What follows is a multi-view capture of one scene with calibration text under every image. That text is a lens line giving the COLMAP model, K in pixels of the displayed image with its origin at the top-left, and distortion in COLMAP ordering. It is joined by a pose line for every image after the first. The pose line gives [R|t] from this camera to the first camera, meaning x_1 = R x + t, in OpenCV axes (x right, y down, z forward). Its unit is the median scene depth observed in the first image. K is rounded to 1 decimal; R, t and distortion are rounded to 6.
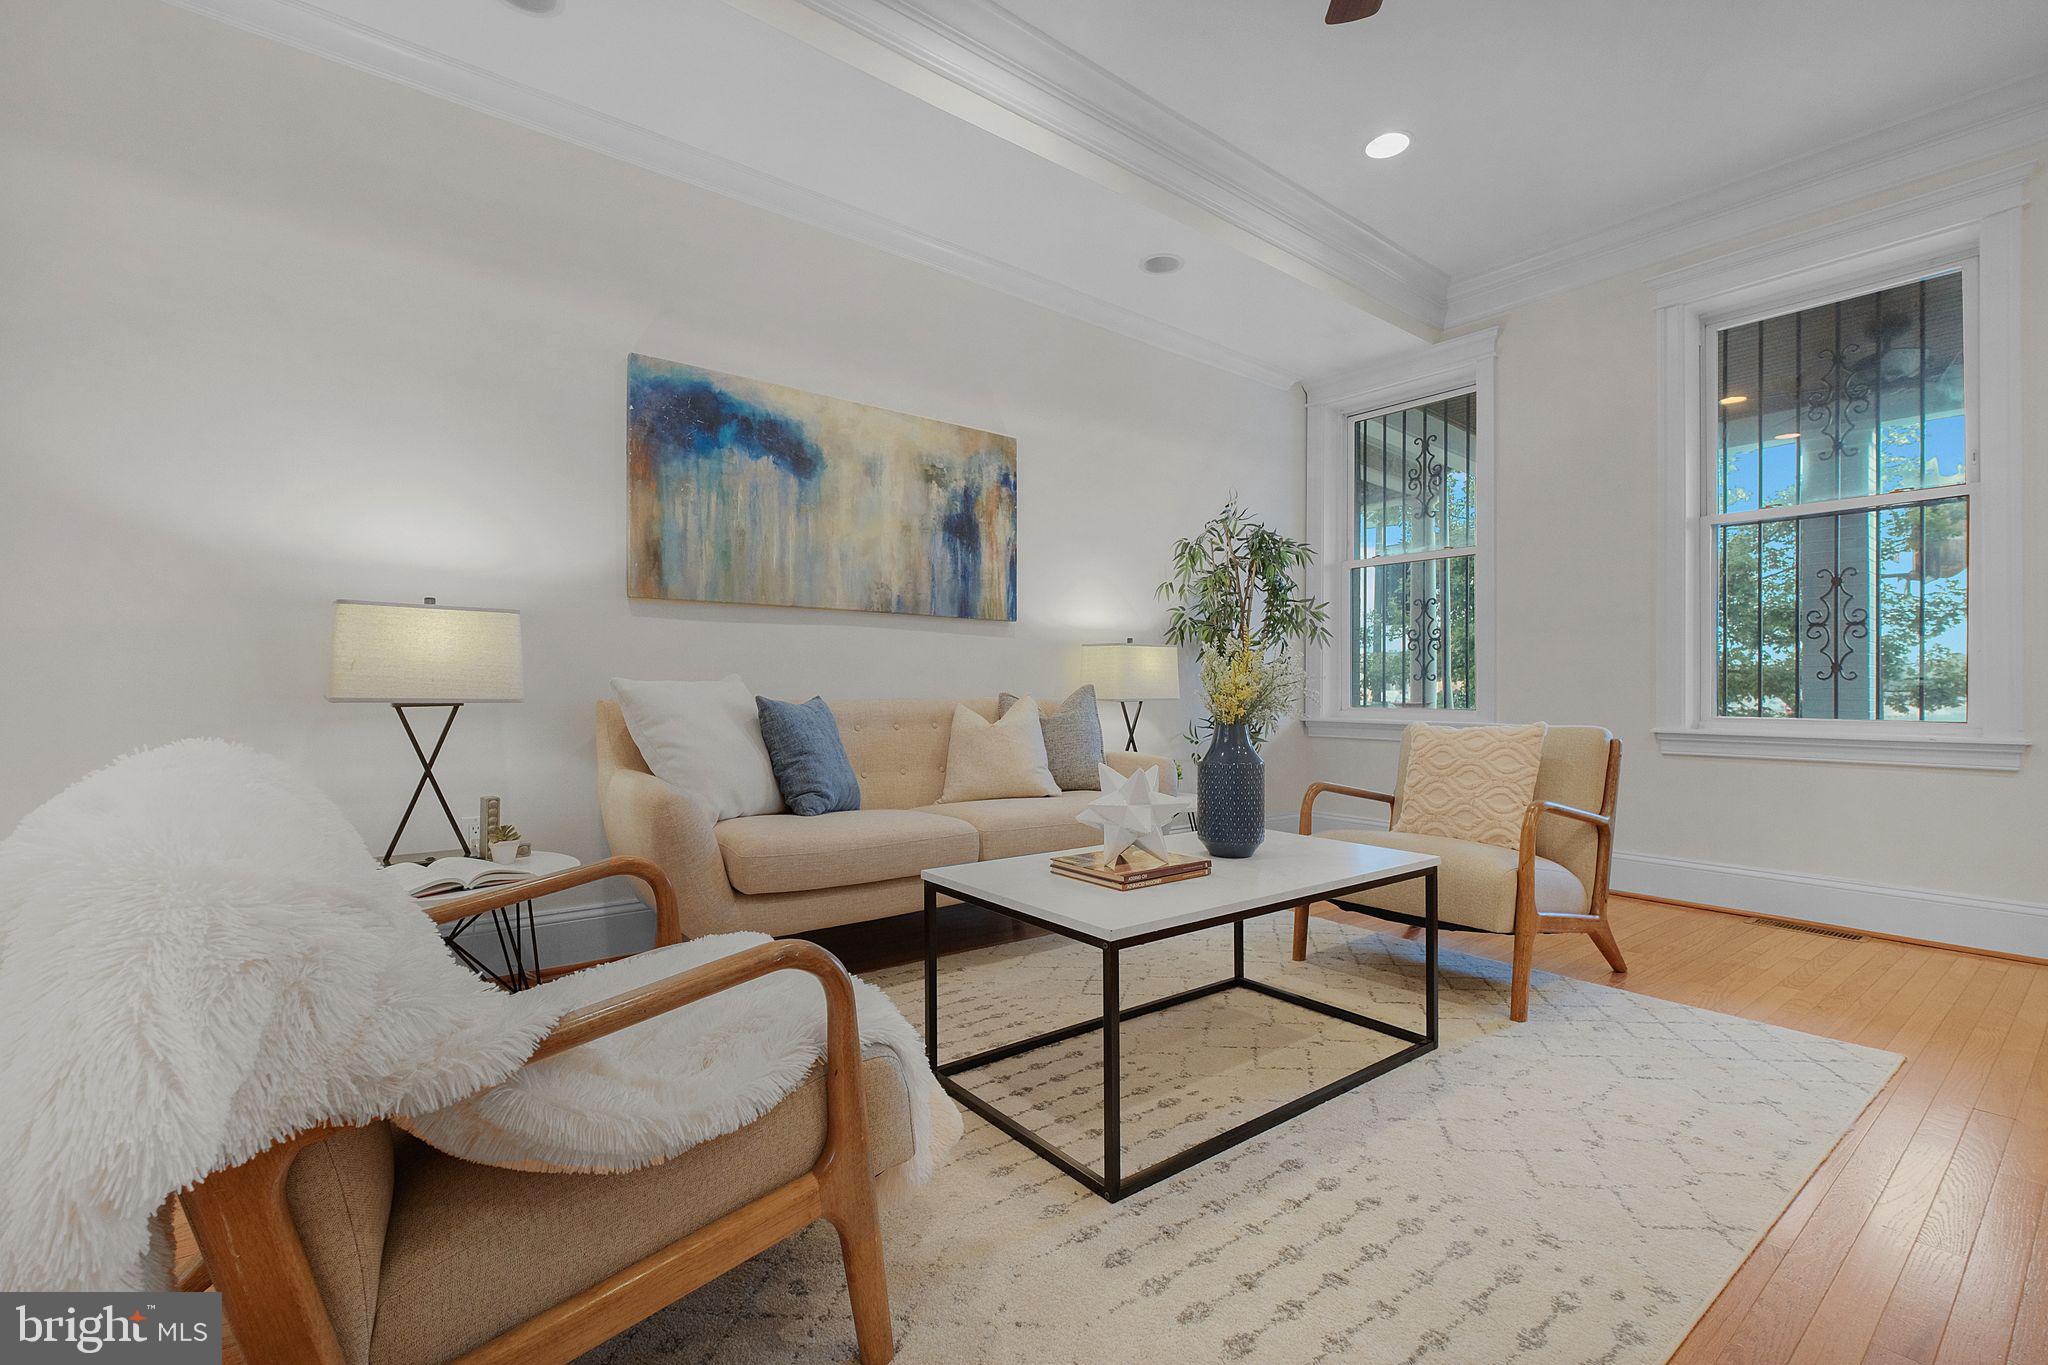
lens RADIAL K [[880.6, 0, 1013.3], [0, 880.6, 691.4], [0, 0, 1]] dist [-0.003791, 0.000370]
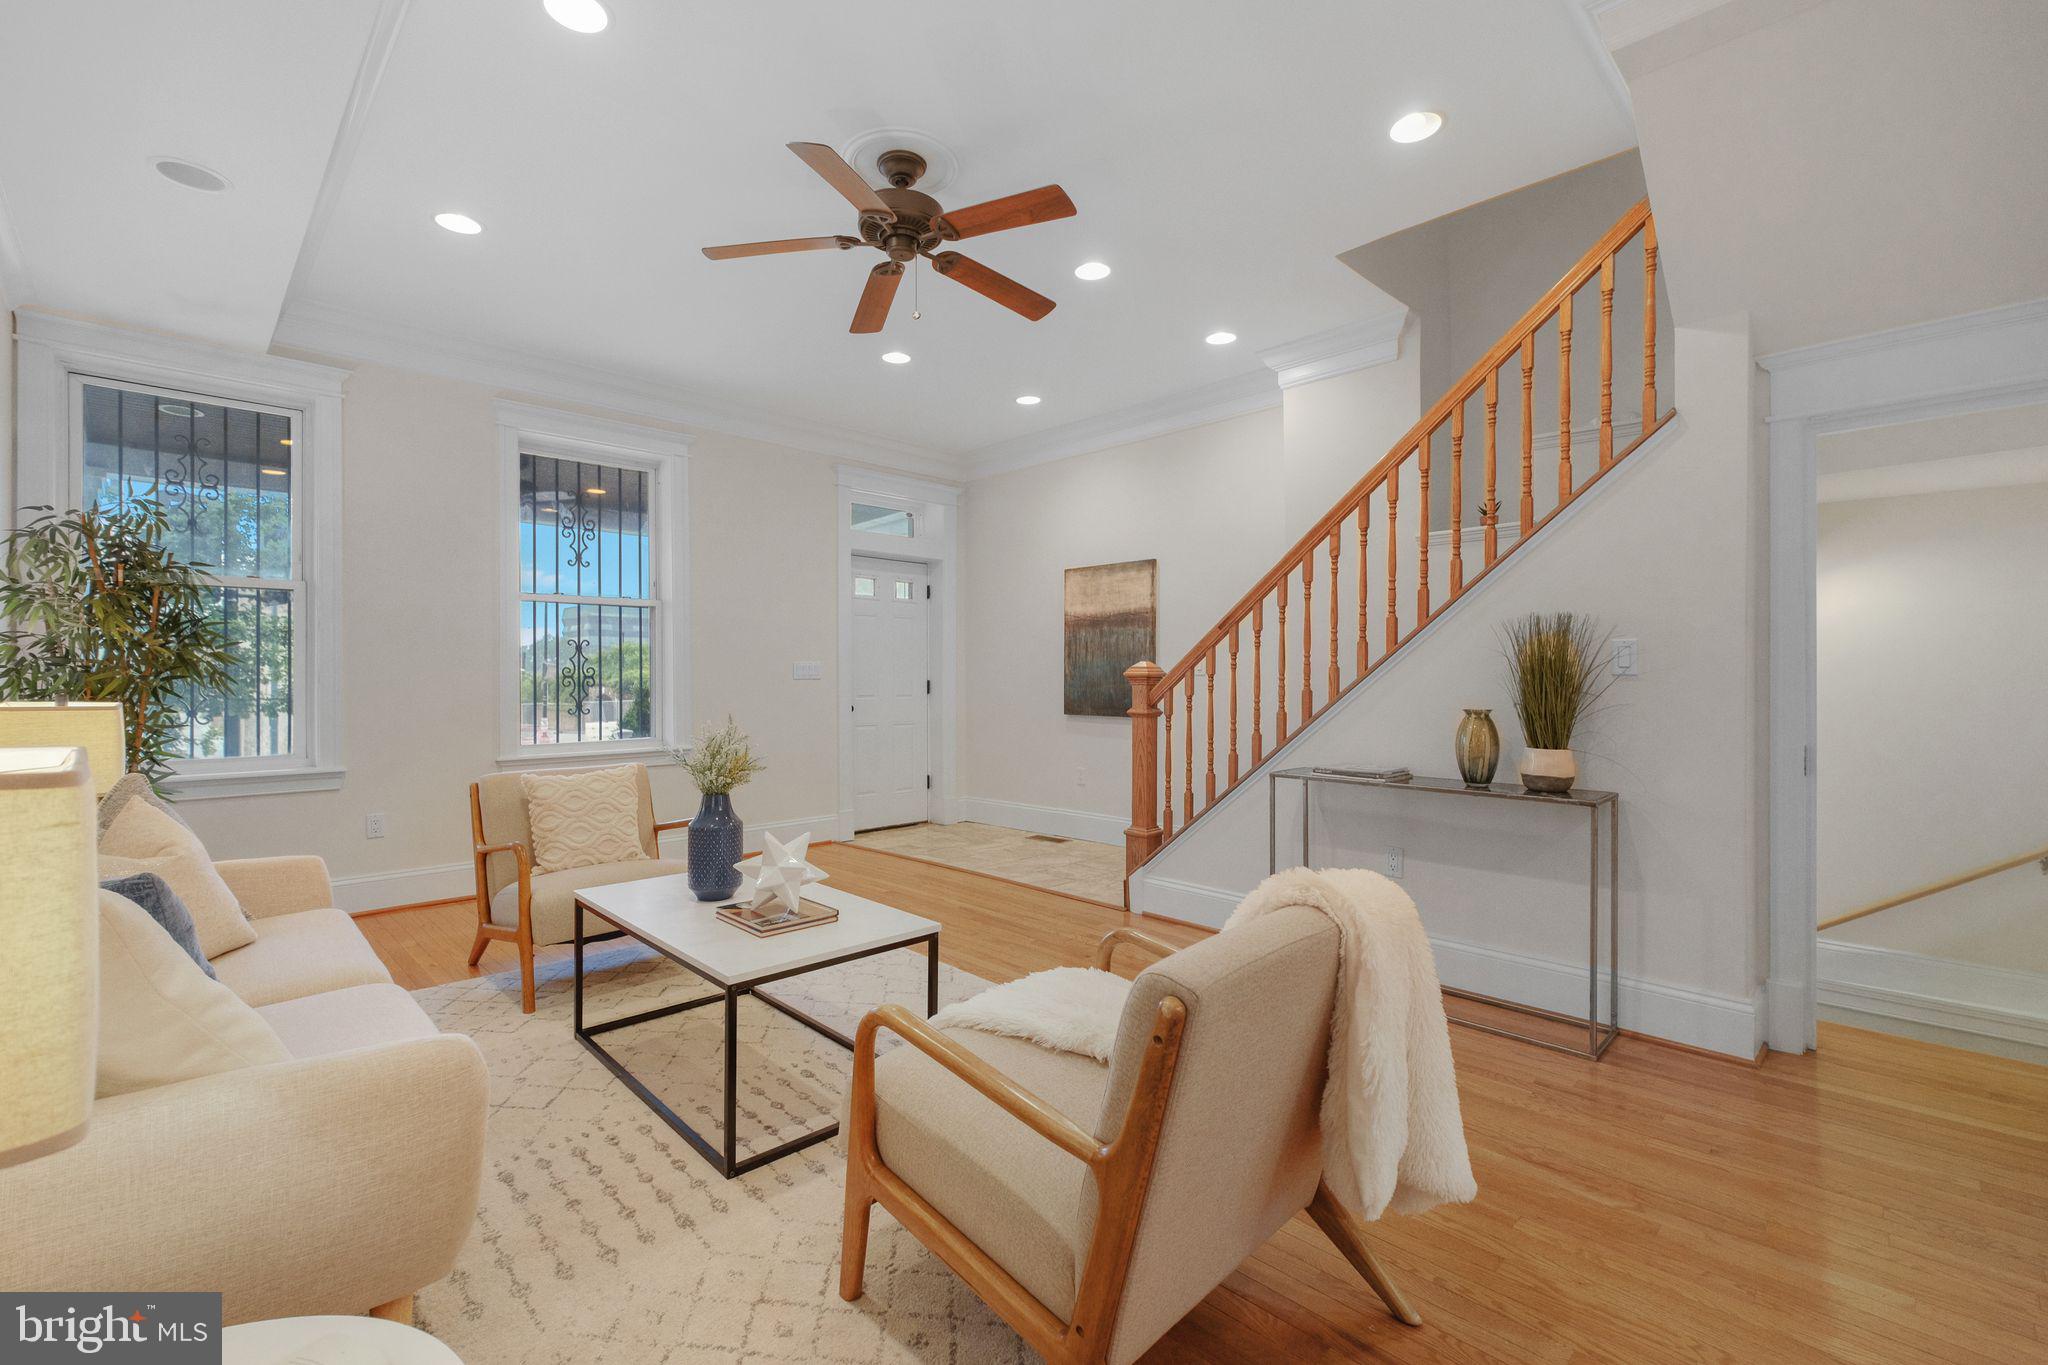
lens RADIAL K [[880.6, 0, 1015.8], [0, 880.6, 681.2], [0, 0, 1]] dist [-0.003791, 0.000370]
pose [[-0.103095, -0.002881, 0.994667, -0.873139], [0.013368, 0.999901, 0.004281, -0.097427], [-0.994582, 0.013738, -0.103046, 0.596161]]
